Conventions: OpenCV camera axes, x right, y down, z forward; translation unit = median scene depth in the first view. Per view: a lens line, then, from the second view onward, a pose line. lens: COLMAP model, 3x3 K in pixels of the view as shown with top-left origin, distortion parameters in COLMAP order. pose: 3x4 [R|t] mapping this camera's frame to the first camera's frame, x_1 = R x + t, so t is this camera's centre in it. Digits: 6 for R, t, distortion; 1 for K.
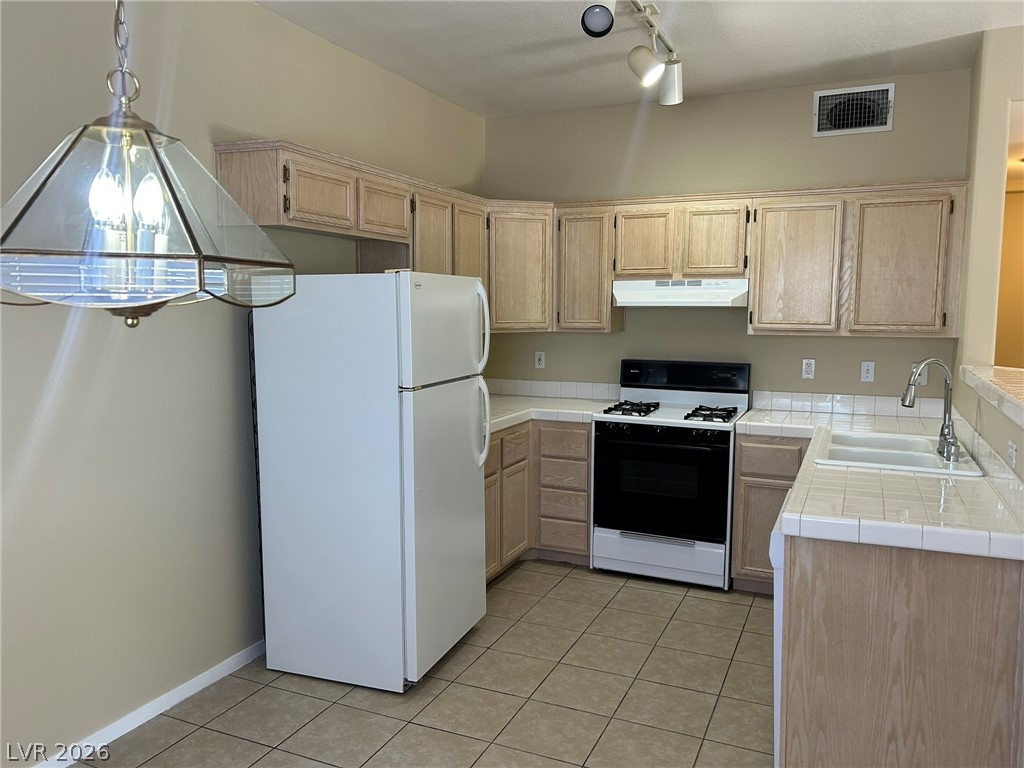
lens RADIAL K [[768.5, 0, 508.8], [0, 768.5, 388.4], [0, 0, 1]] dist [0.063630, -0.051032]
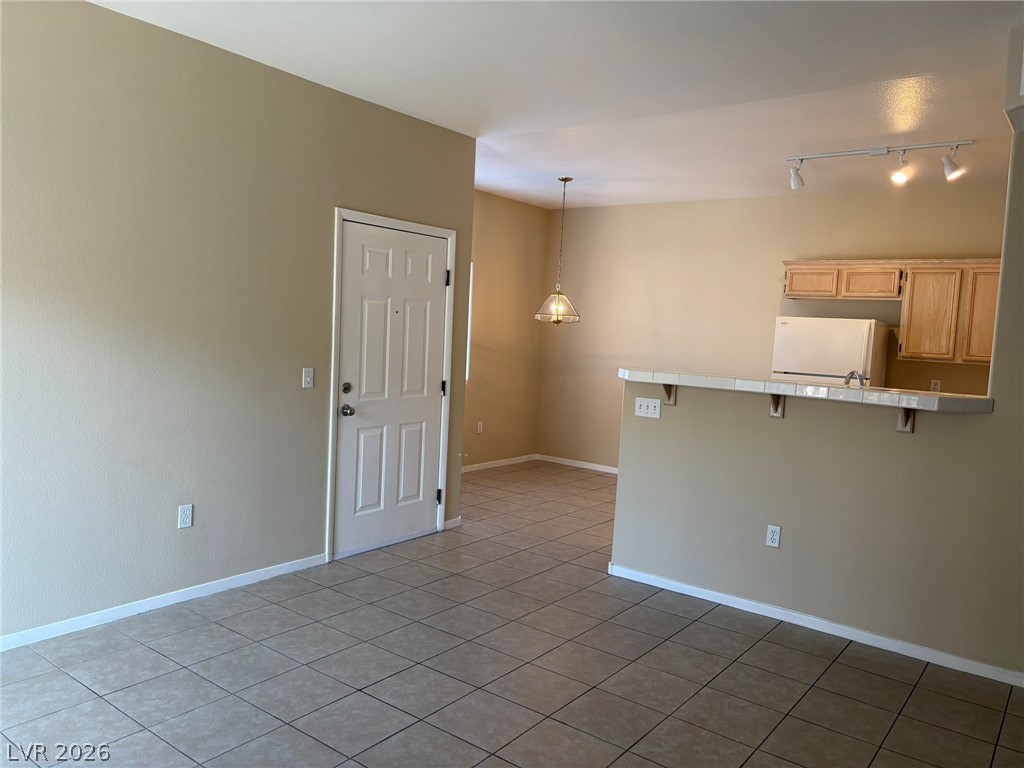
lens RADIAL K [[767.9, 0, 516.0], [0, 767.9, 379.6], [0, 0, 1]] dist [0.071608, -0.070573]
pose [[-0.213607, 0.051444, -0.975564, 1.457570], [-0.161436, 0.983024, 0.087185, -0.034067], [0.963489, 0.176115, -0.201676, 0.524171]]
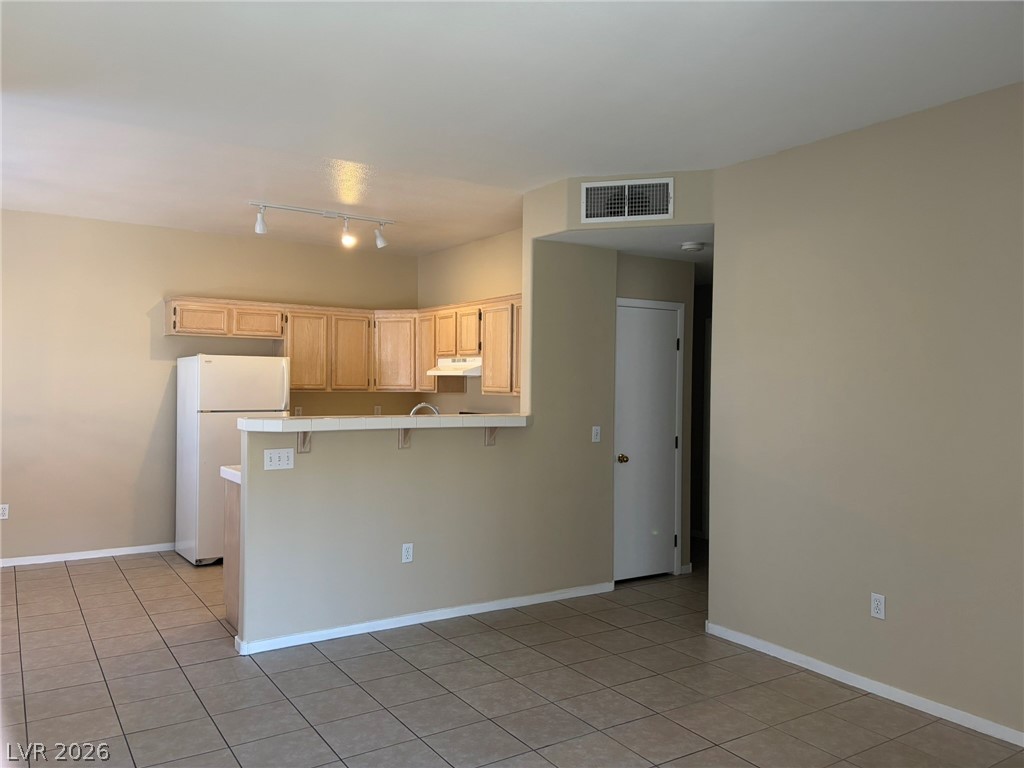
lens RADIAL K [[767.9, 0, 501.5], [0, 767.9, 388.5], [0, 0, 1]] dist [0.071608, -0.070573]
pose [[0.838524, 0.010442, -0.544764, 1.159927], [-0.069654, 0.993667, -0.088168, 0.045945], [0.540394, 0.111876, 0.833941, -0.203139]]
